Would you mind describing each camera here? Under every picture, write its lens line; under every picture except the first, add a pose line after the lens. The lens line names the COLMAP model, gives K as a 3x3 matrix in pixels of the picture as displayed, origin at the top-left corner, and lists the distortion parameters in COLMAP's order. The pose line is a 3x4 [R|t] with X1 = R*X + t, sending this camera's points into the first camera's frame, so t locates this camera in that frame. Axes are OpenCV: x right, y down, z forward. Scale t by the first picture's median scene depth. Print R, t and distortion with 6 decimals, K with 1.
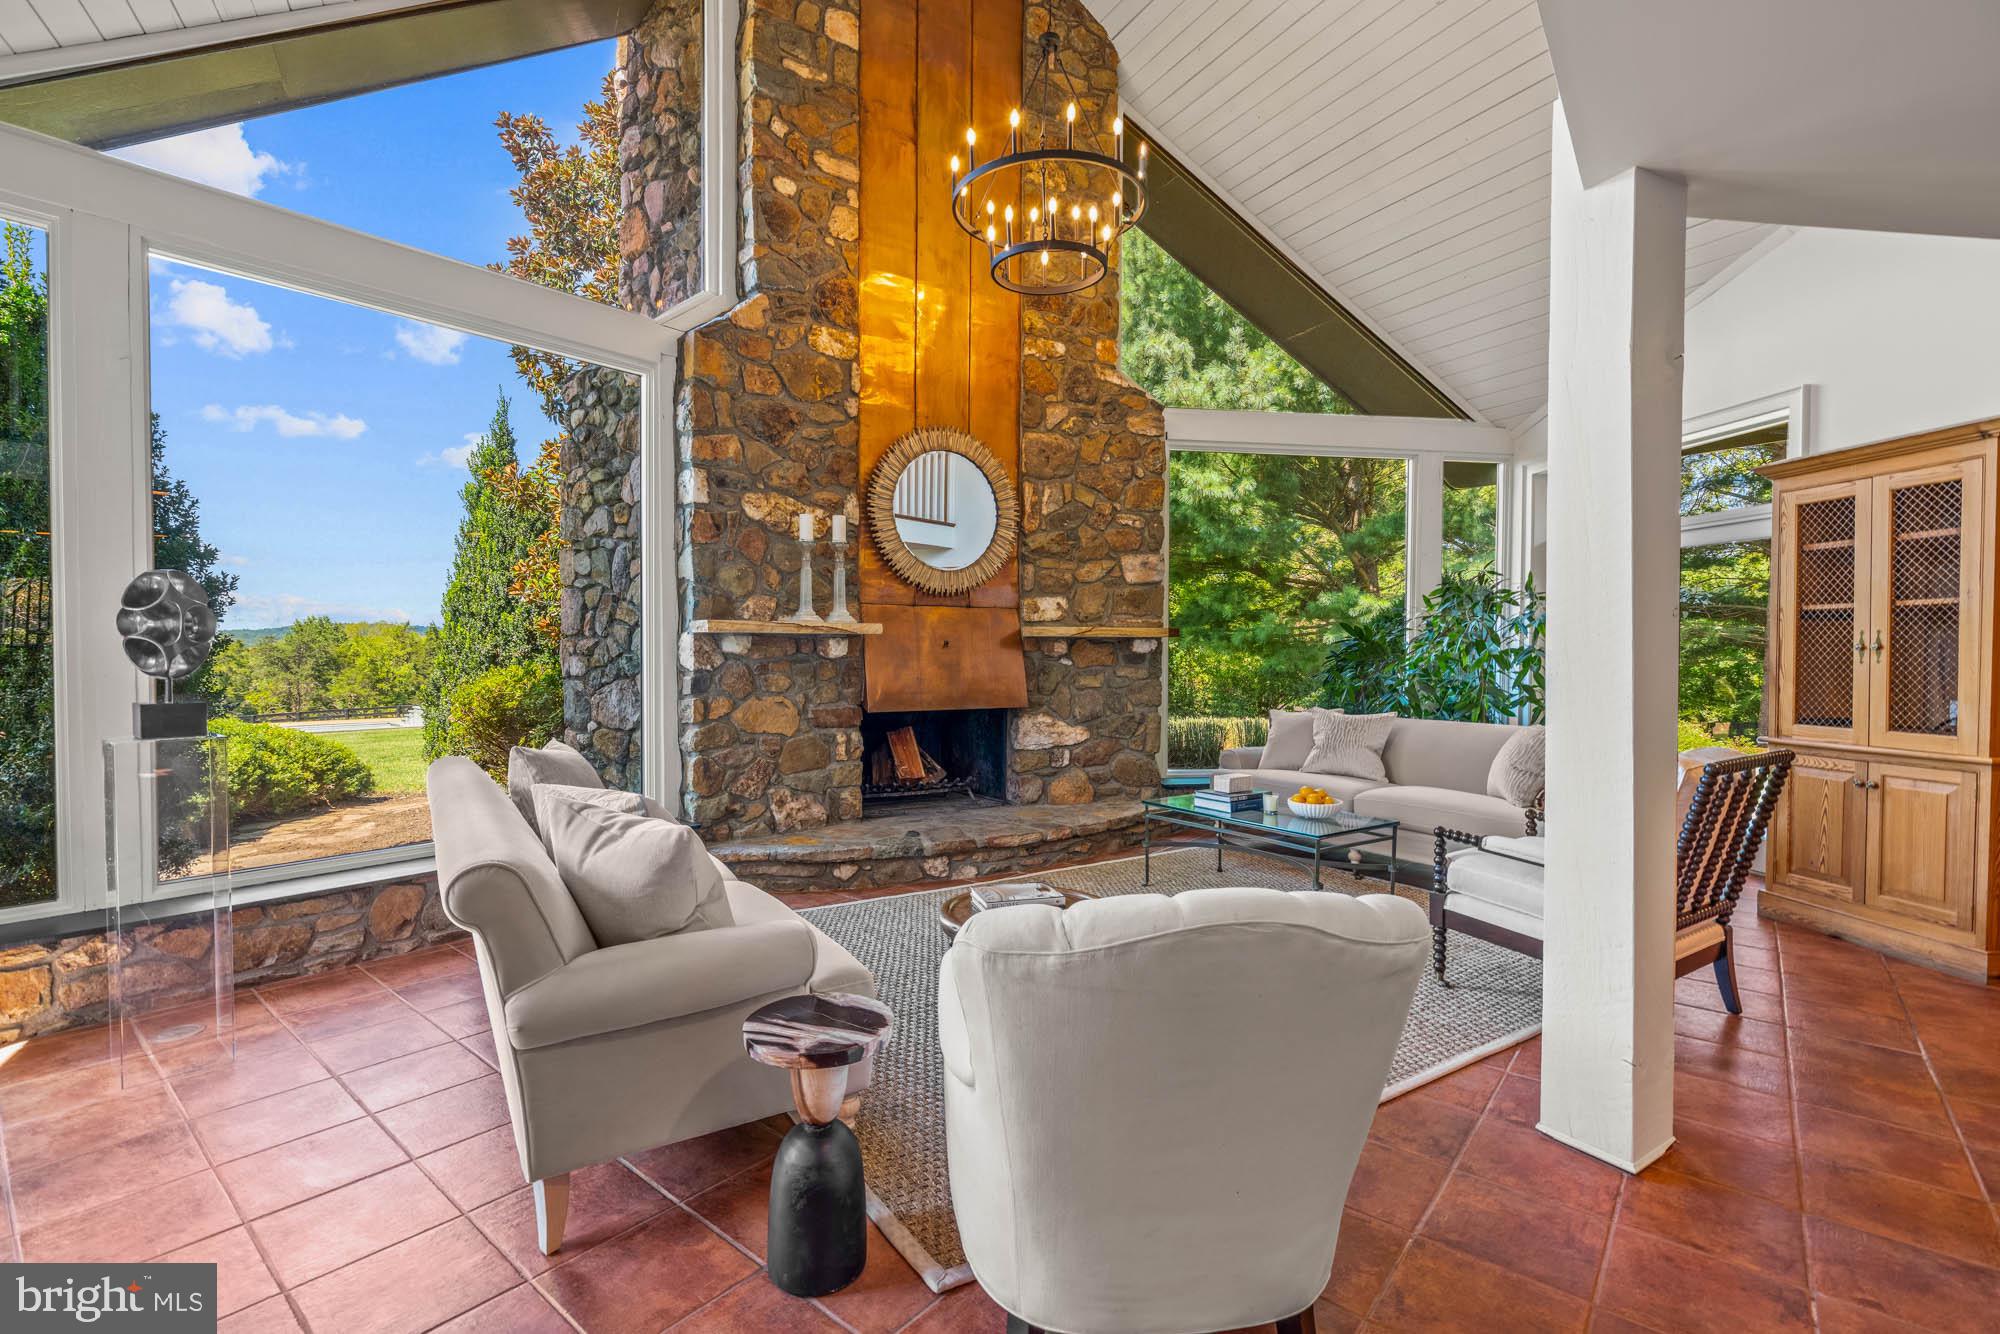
lens RADIAL K [[906.8, 0, 1000.0], [0, 906.8, 667.0], [0, 0, 1]] dist [0.001644, 0.001095]
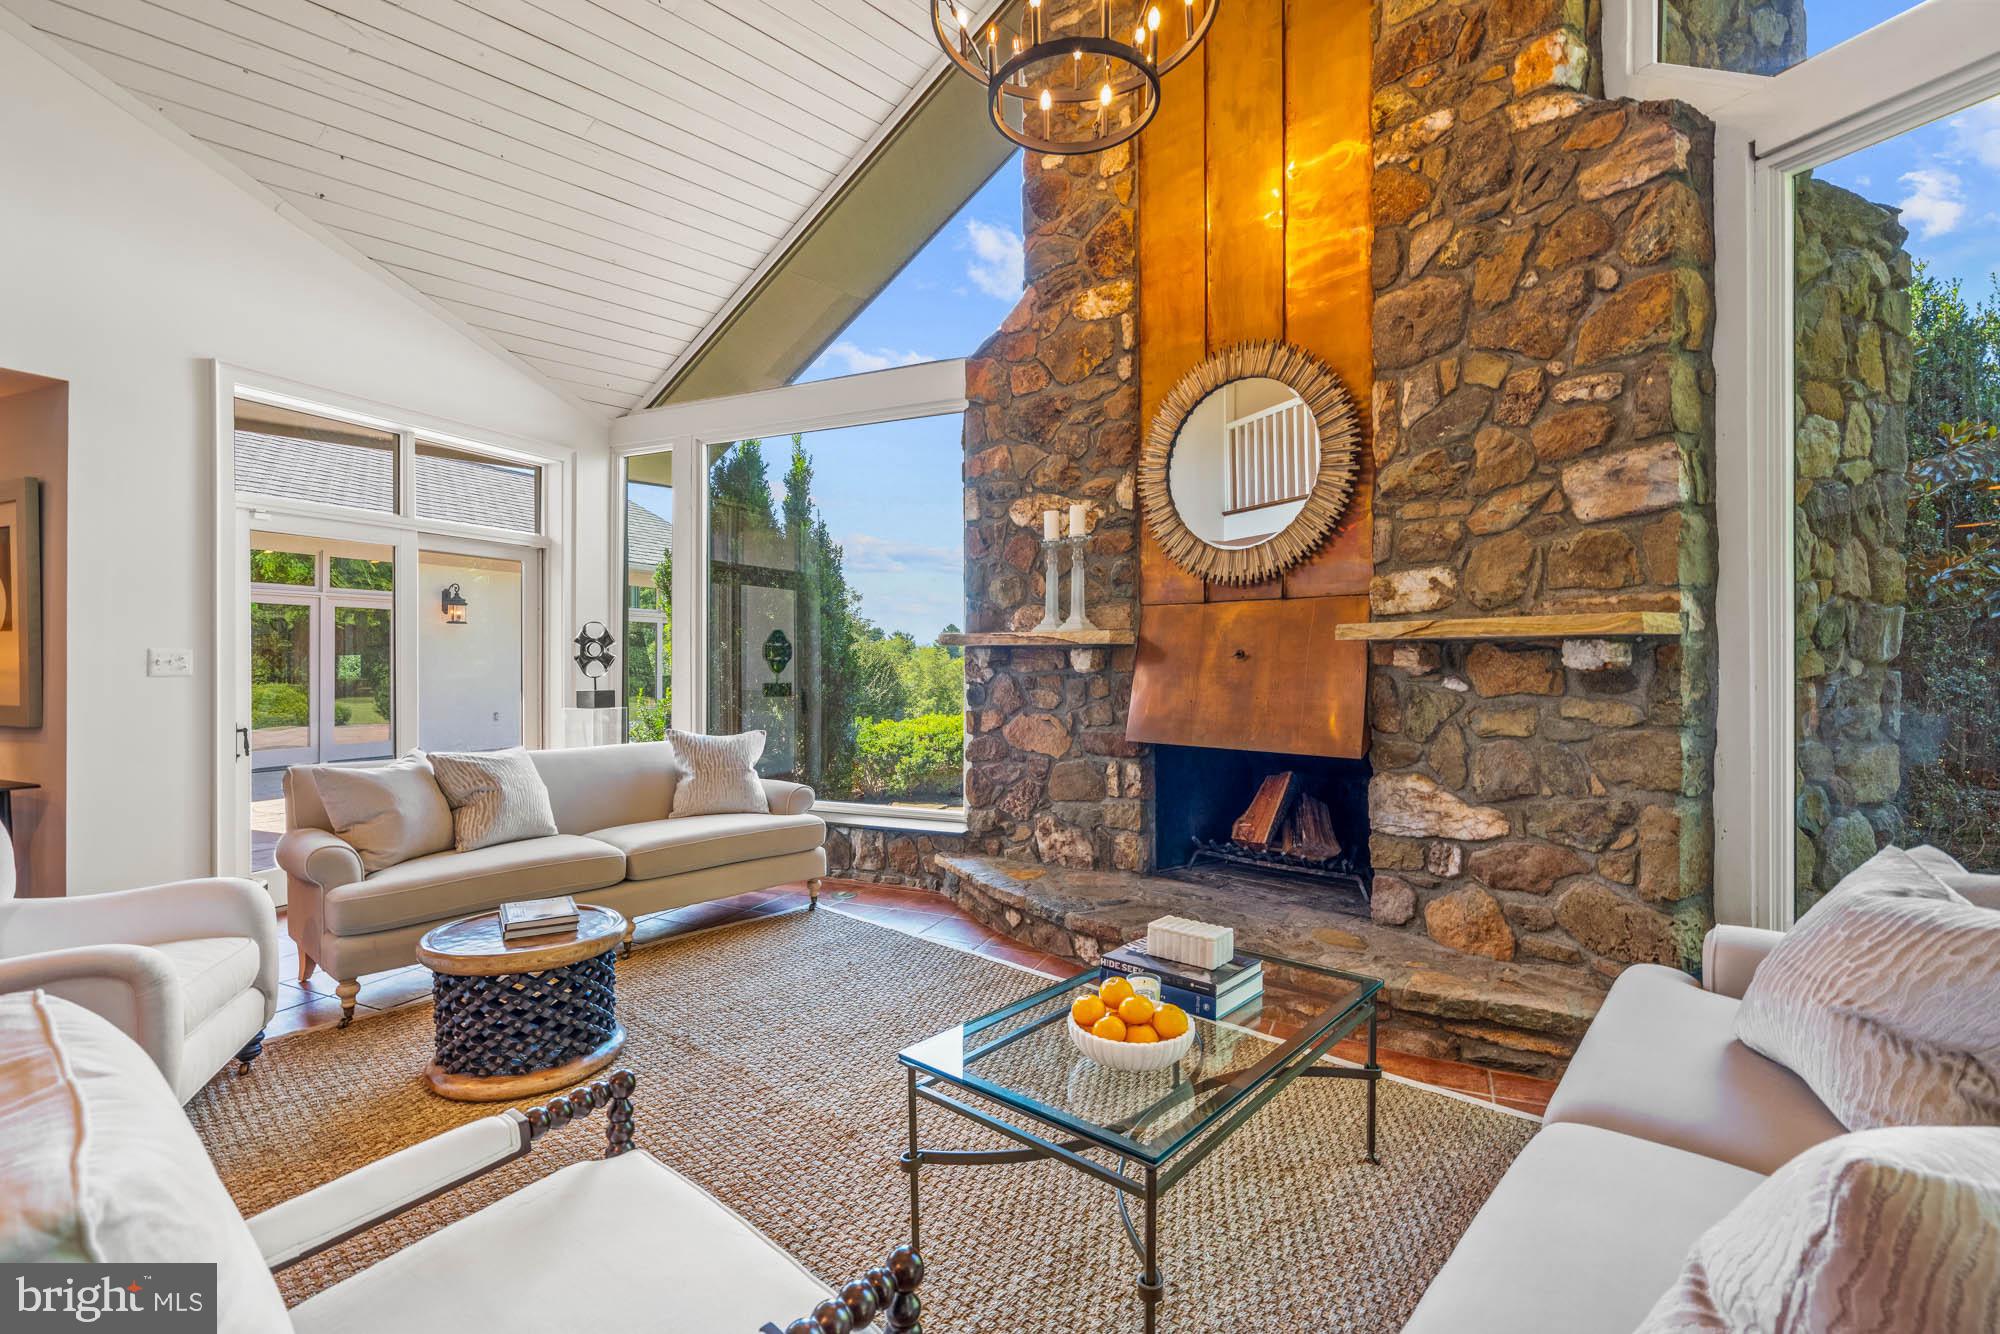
lens RADIAL K [[906.8, 0, 1000.0], [0, 906.8, 667.0], [0, 0, 1]] dist [0.001644, 0.001095]
pose [[0.270532, 0.000186, -0.962711, 0.568867], [-0.023066, 0.999714, -0.006288, -0.007474], [0.962435, 0.023907, 0.270459, 0.642023]]
